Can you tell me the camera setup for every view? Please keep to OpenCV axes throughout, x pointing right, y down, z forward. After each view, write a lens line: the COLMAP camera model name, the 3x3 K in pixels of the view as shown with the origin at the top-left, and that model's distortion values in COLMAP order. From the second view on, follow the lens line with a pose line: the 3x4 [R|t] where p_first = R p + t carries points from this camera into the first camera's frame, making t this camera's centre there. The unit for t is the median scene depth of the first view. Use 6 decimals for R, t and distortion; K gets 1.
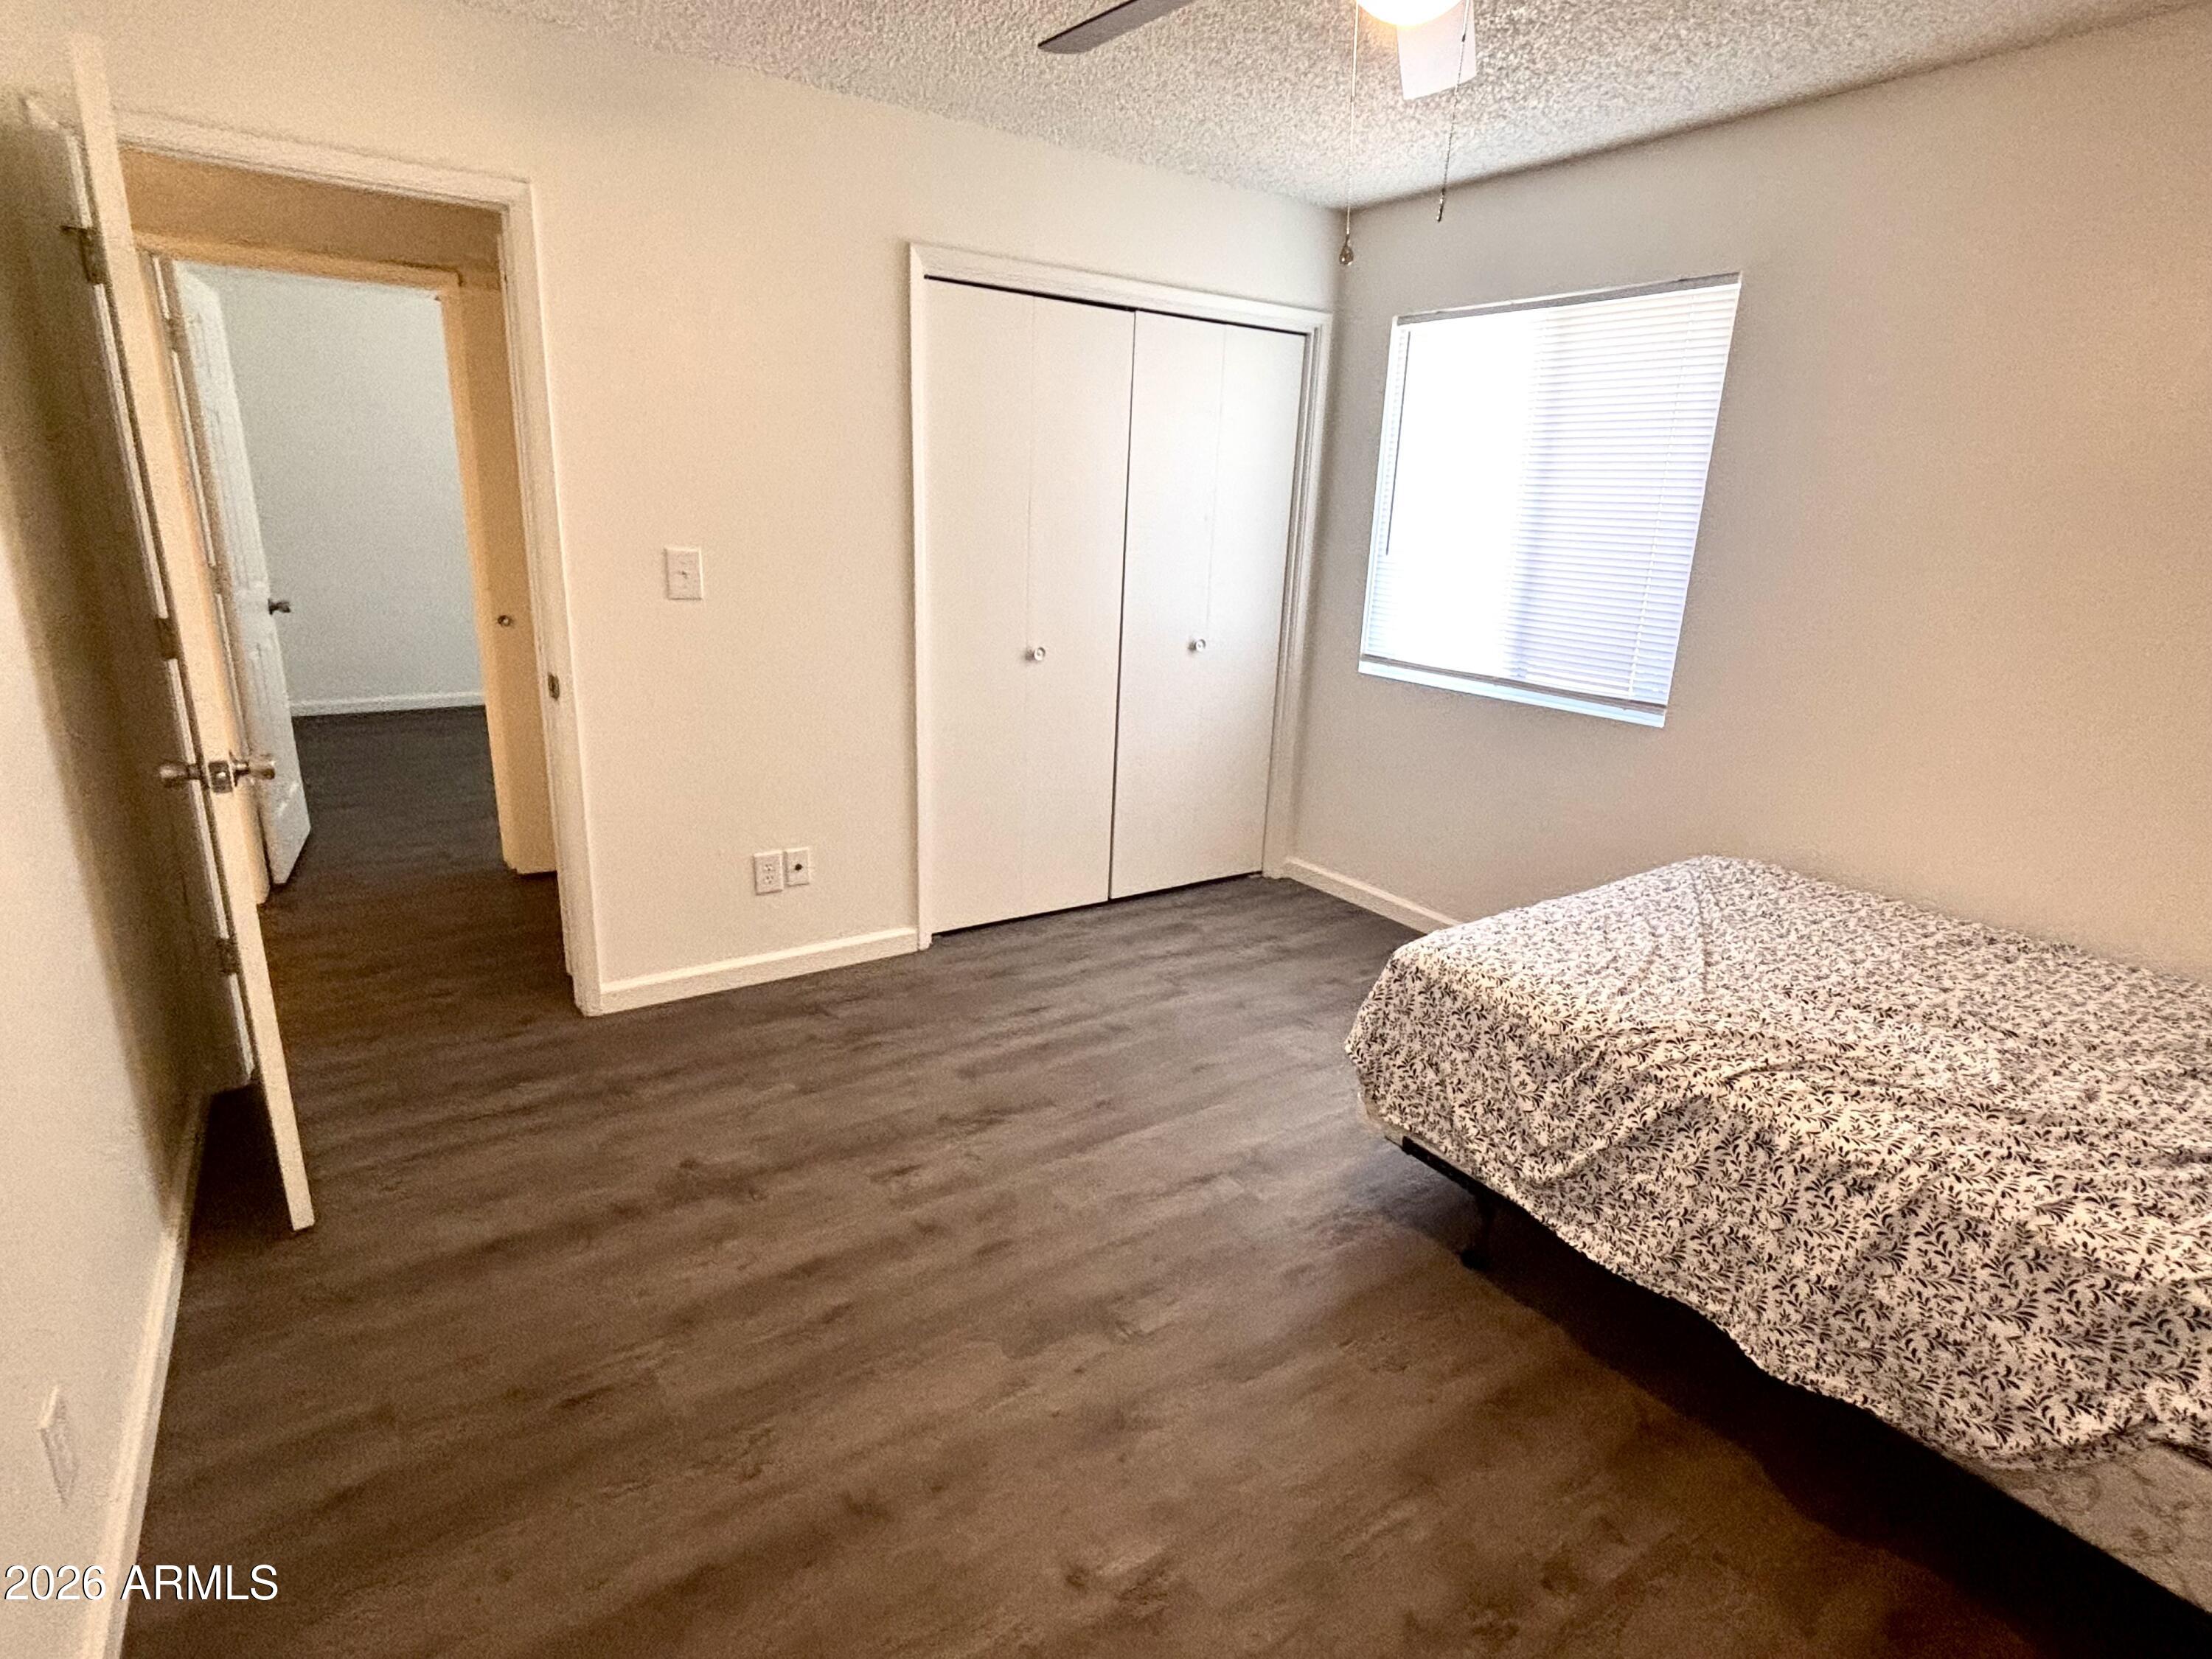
lens RADIAL K [[1121.2, 0, 1106.5], [0, 1121.2, 830.9], [0, 0, 1]] dist [-0.000169, -0.000264]
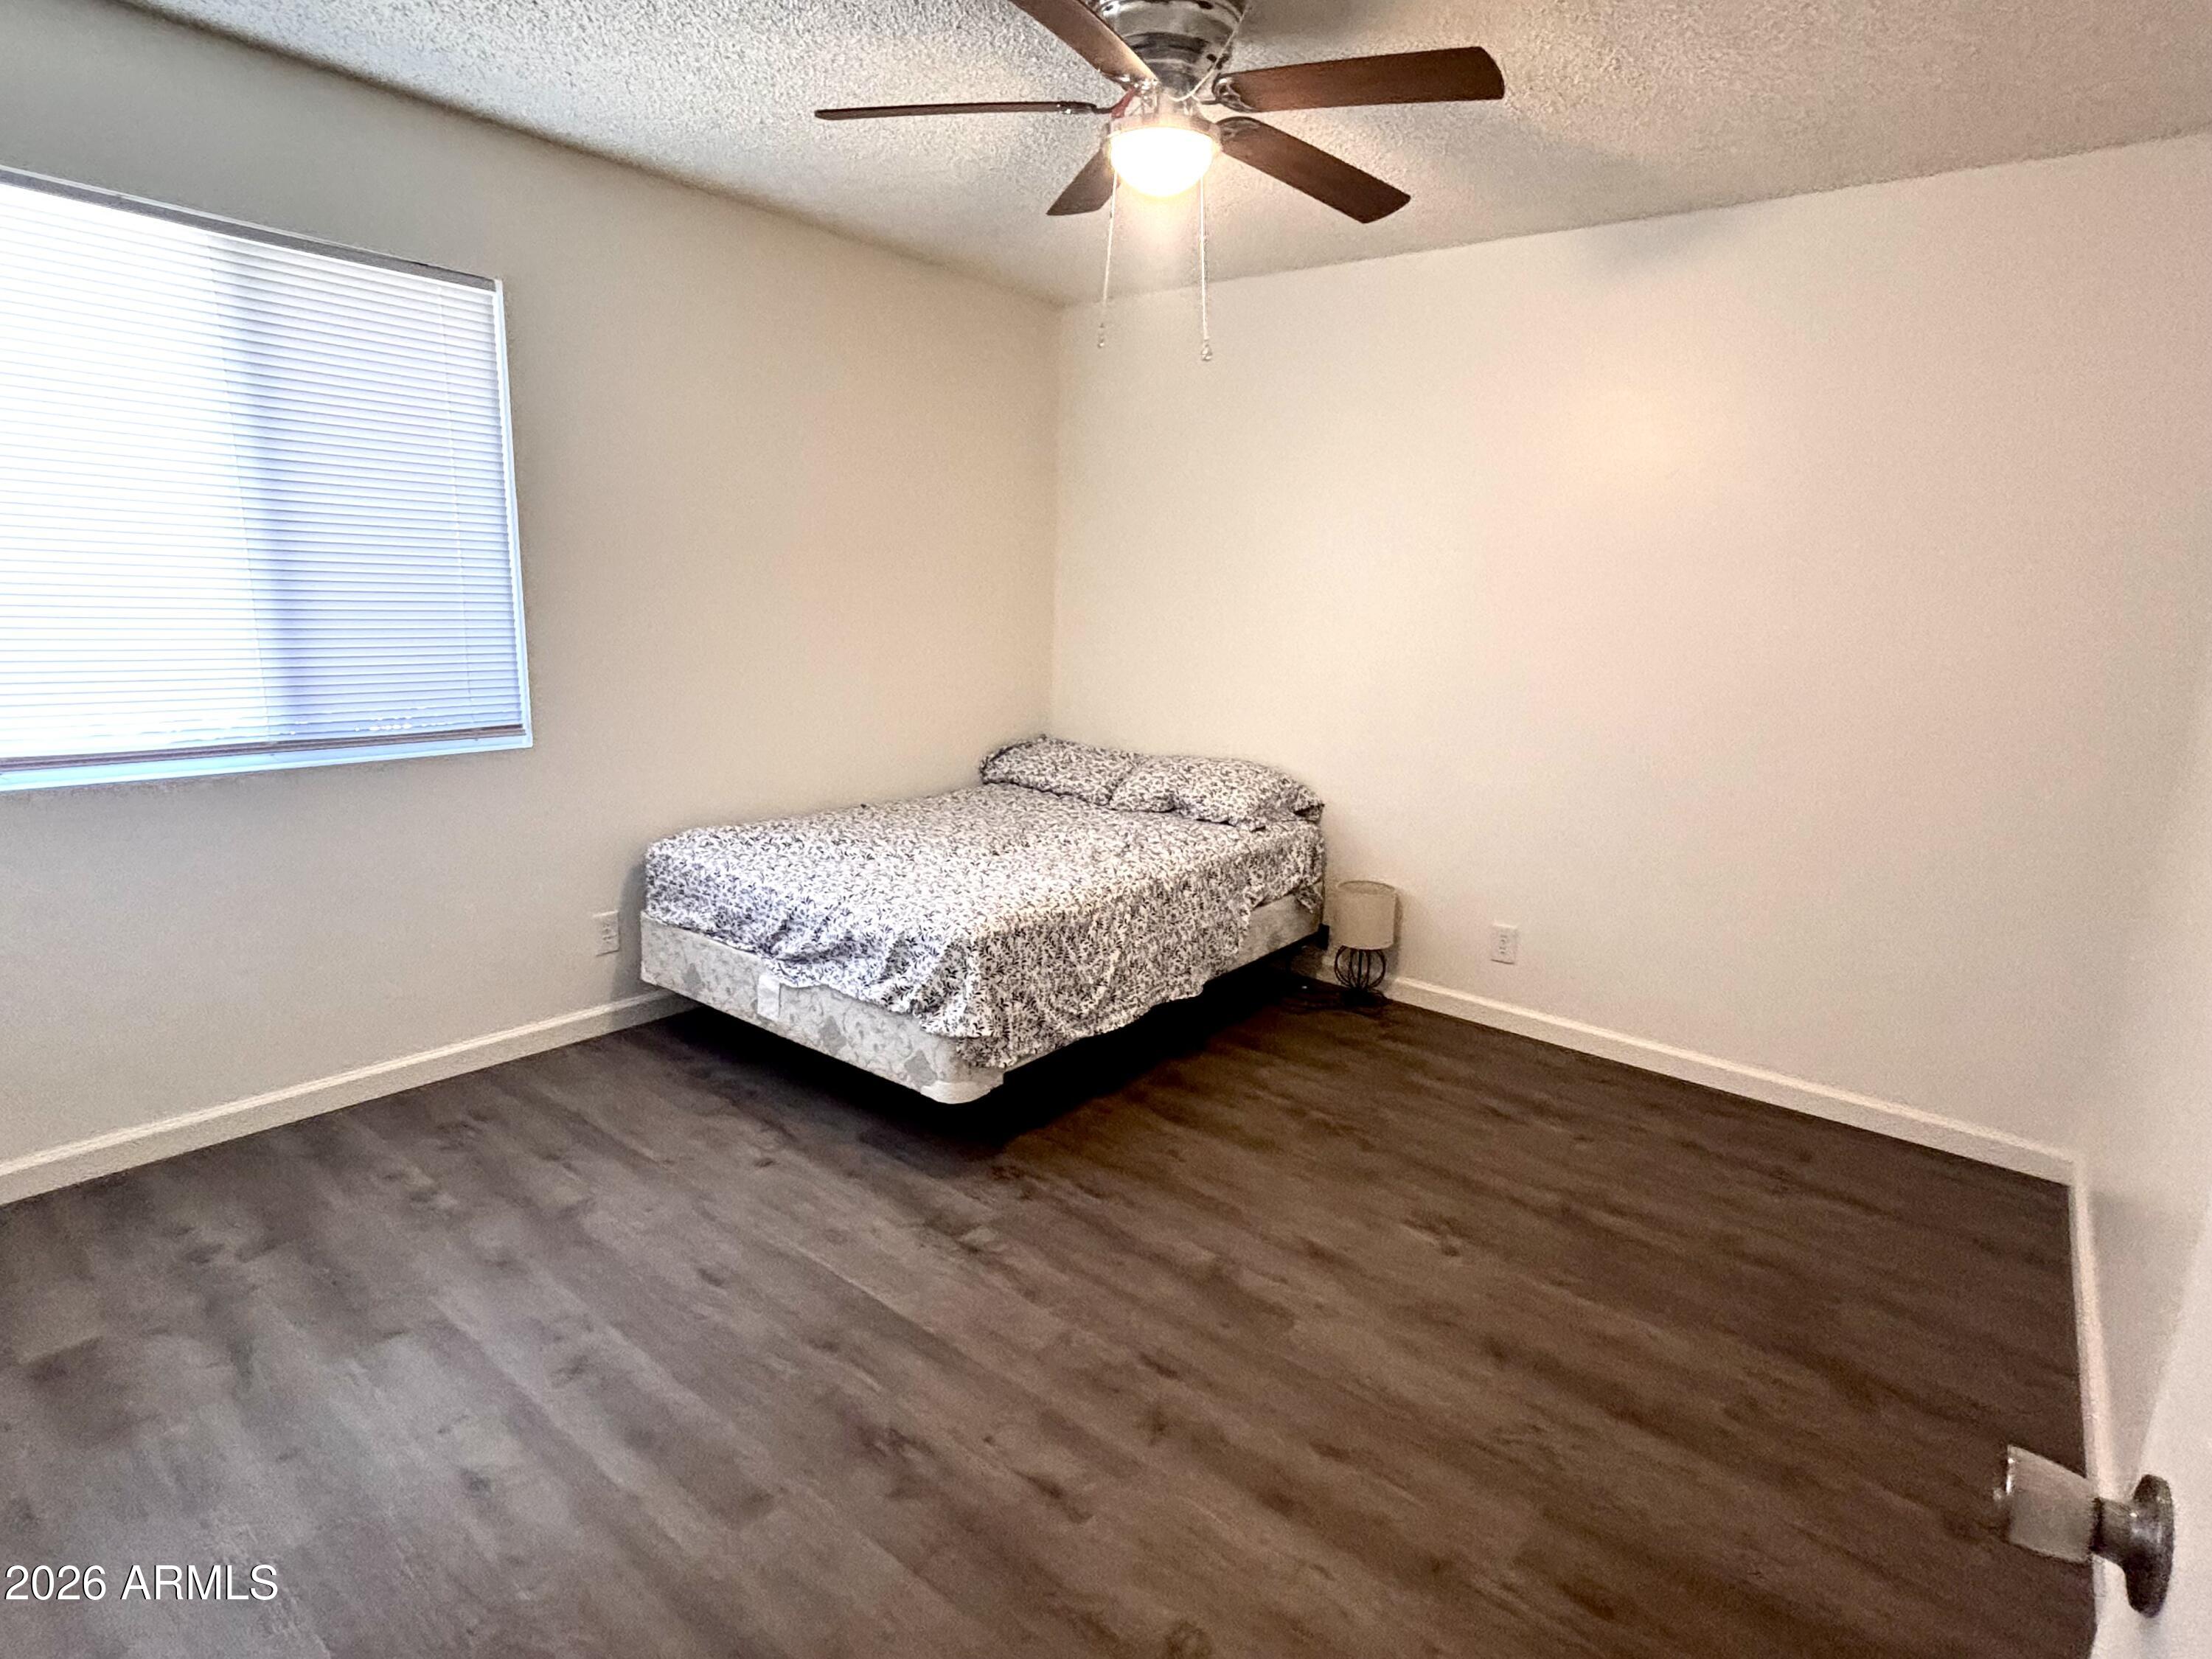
lens RADIAL K [[1158.3, 0, 1107.8], [0, 1158.3, 826.2], [0, 0, 1]] dist [0.001721, -0.000235]
pose [[-0.289610, -0.252967, 0.923111, -0.876240], [0.222627, 0.920188, 0.322012, -0.355599], [-0.930894, 0.298767, -0.210178, 1.149476]]
